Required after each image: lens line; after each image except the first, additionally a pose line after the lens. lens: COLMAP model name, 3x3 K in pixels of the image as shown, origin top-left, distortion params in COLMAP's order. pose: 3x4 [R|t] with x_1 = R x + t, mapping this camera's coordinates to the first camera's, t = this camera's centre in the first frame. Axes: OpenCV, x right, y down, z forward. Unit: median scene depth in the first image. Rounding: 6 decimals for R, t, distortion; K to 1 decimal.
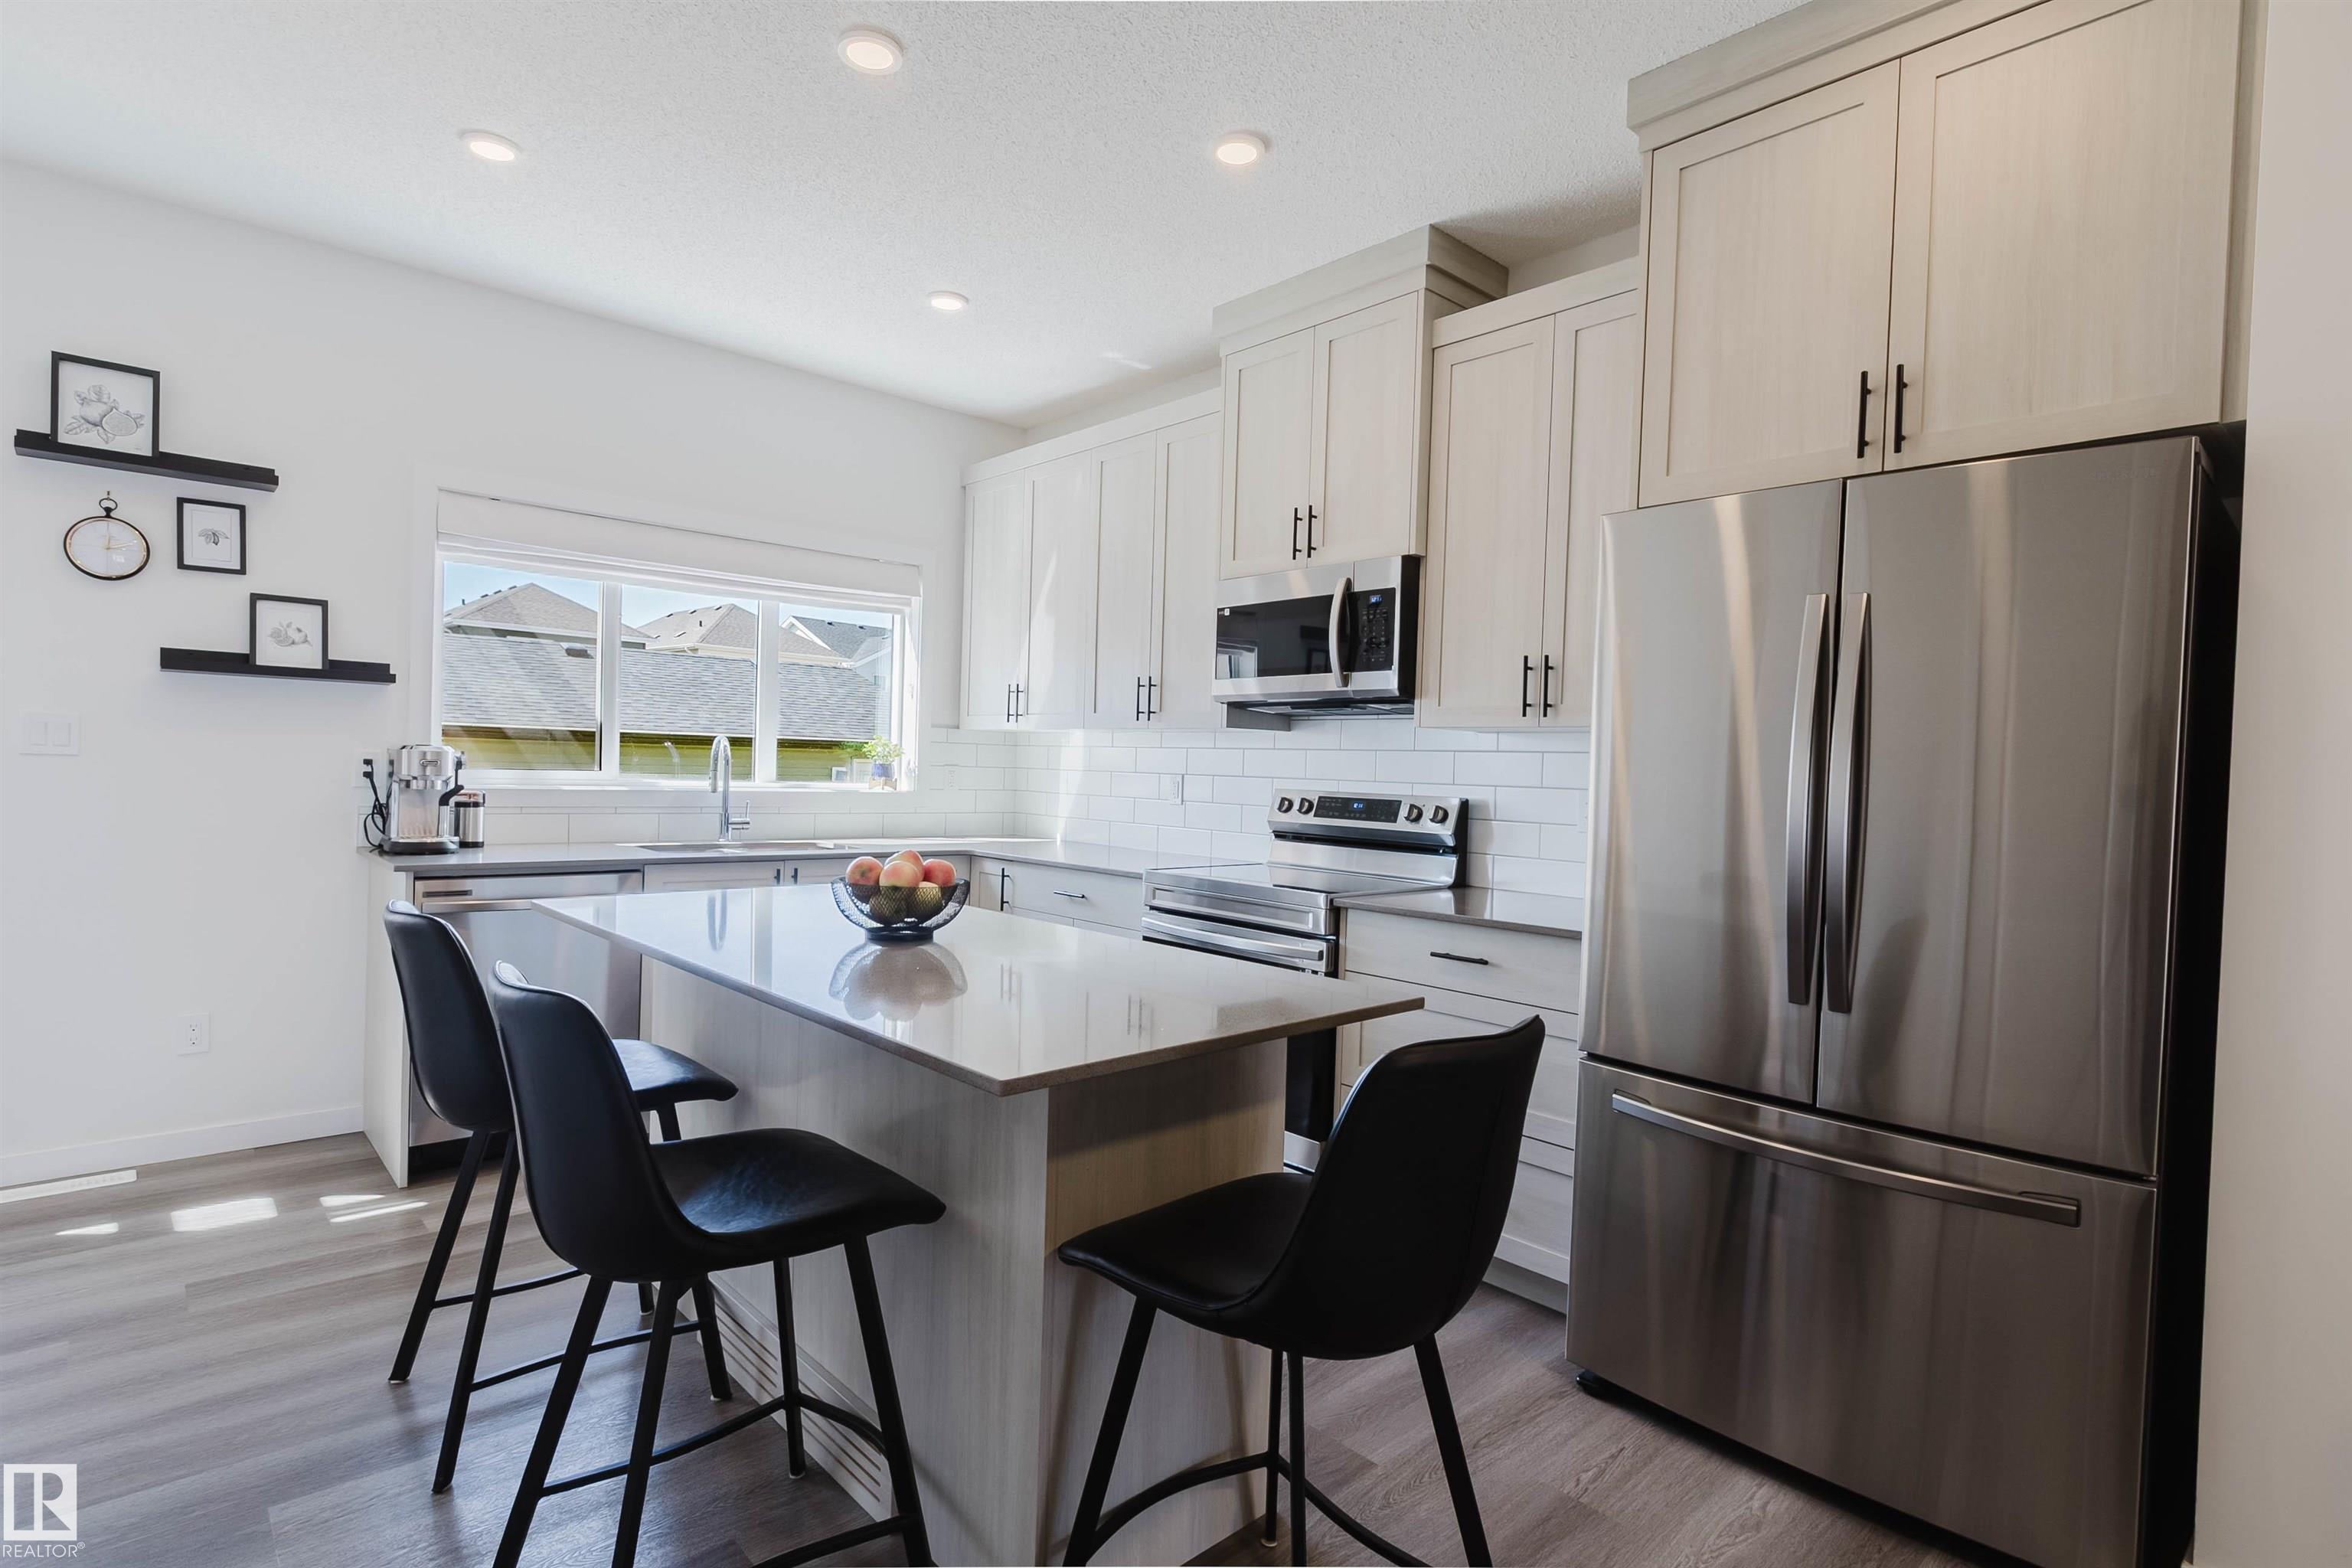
lens RADIAL K [[1188.4, 0, 1216.7], [0, 1188.4, 782.1], [0, 0, 1]] dist [0.000297, 0.000015]
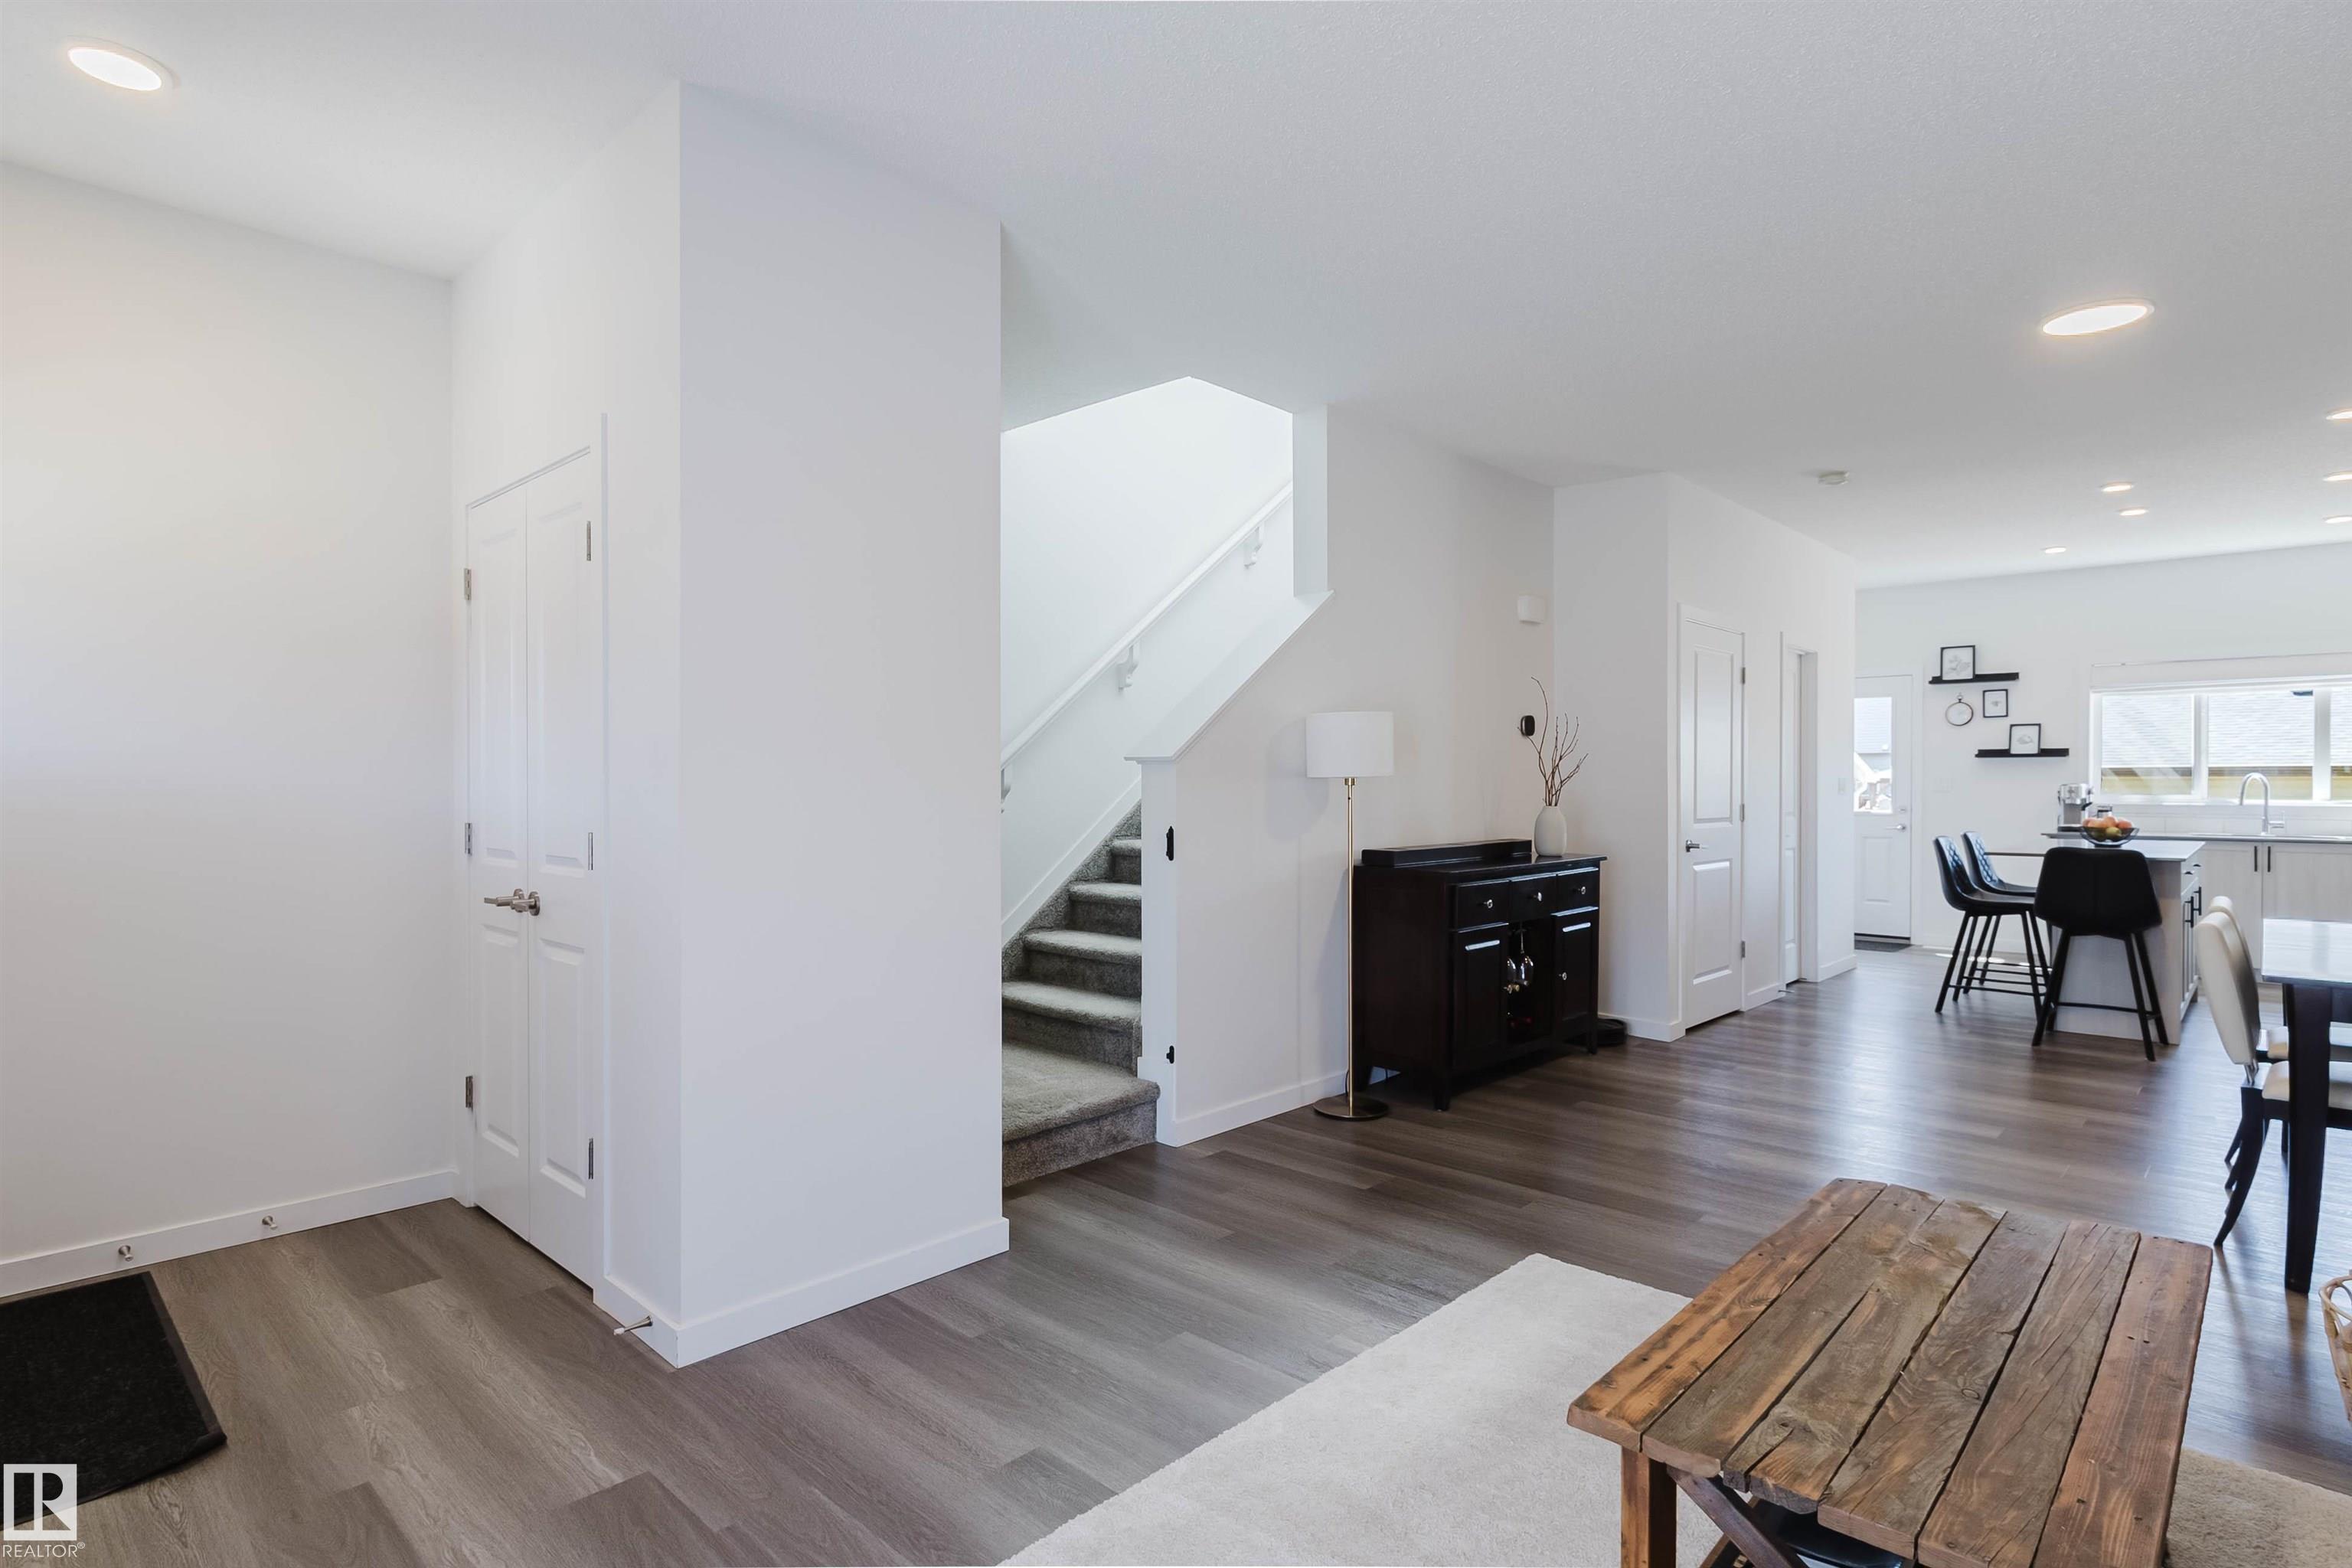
lens RADIAL K [[1182.6, 0, 1176.0], [0, 1182.6, 784.0], [0, 0, 1]] dist [-0.000249, -0.000081]
pose [[0.054030, -0.029992, -0.998089, 1.501116], [-0.013172, 0.999440, -0.030745, 0.061578], [0.998452, 0.014808, 0.053605, -0.835451]]
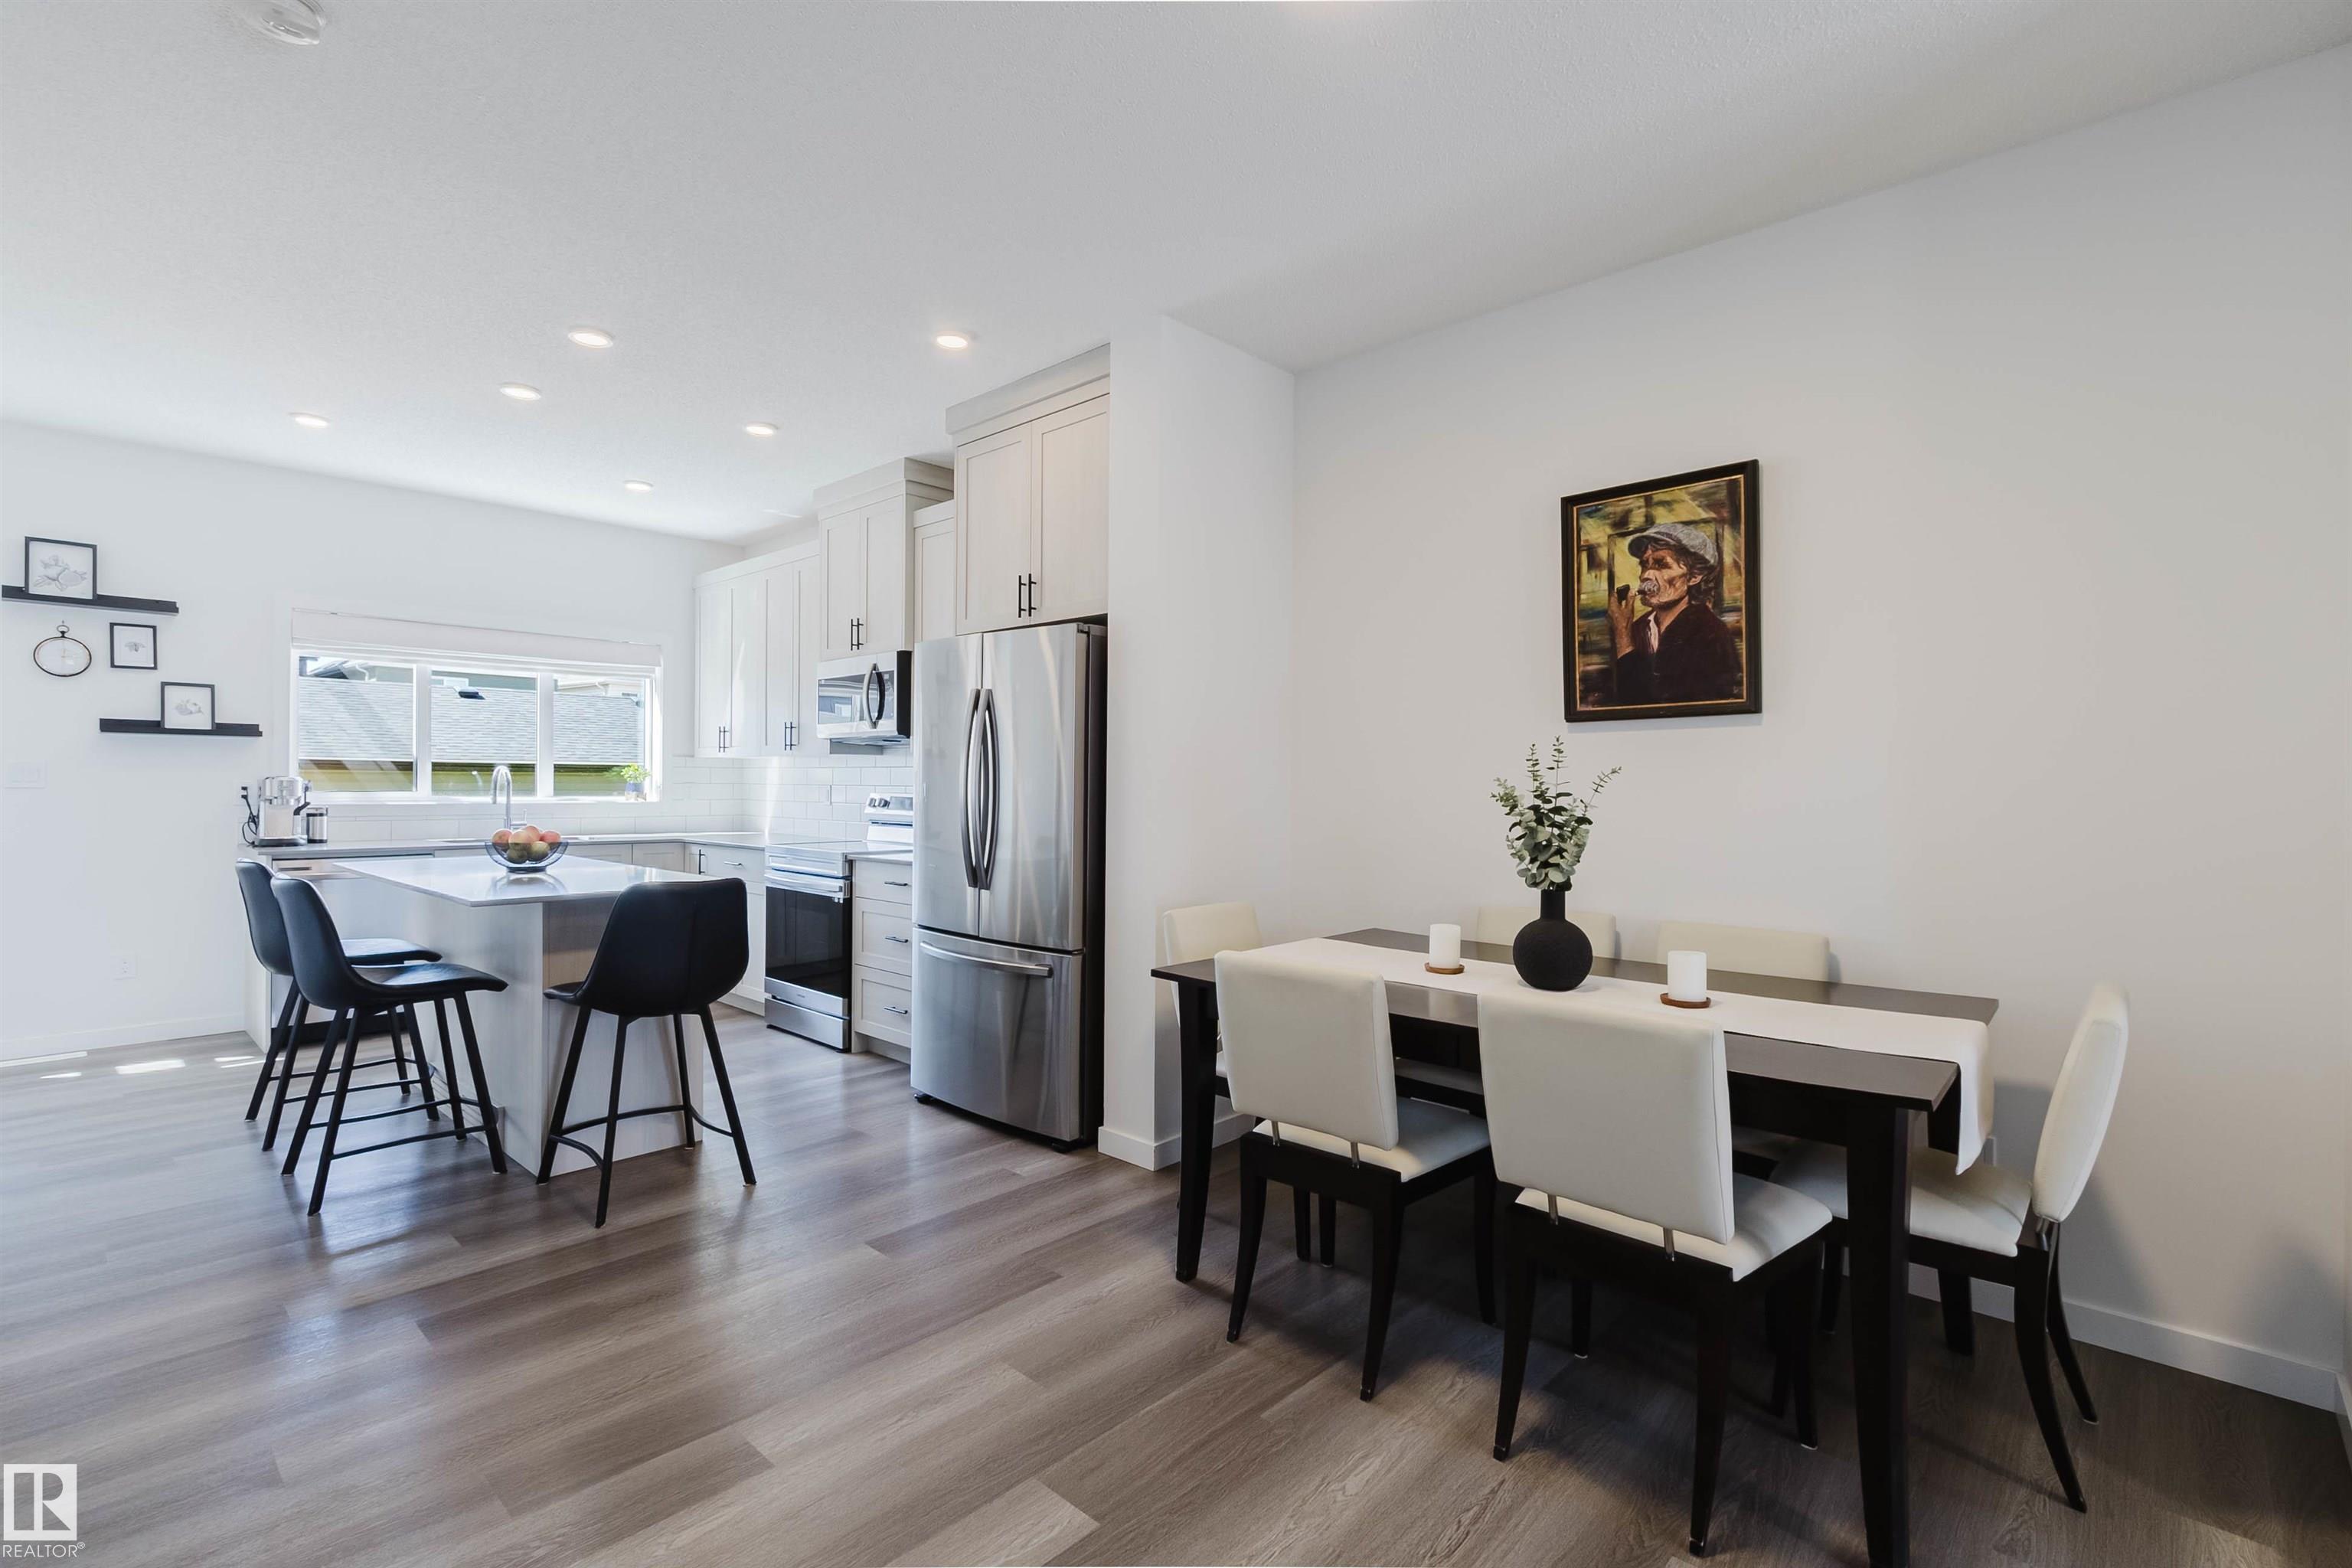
lens RADIAL K [[1085.9, 0, 1223.0], [0, 1085.9, 784.6], [0, 0, 1]] dist [-0.002691, -0.000453]
pose [[0.996003, -0.022841, 0.086349, 0.439381], [0.023701, 0.999679, -0.008955, 0.021317], [-0.086116, 0.010965, 0.996225, -0.521302]]
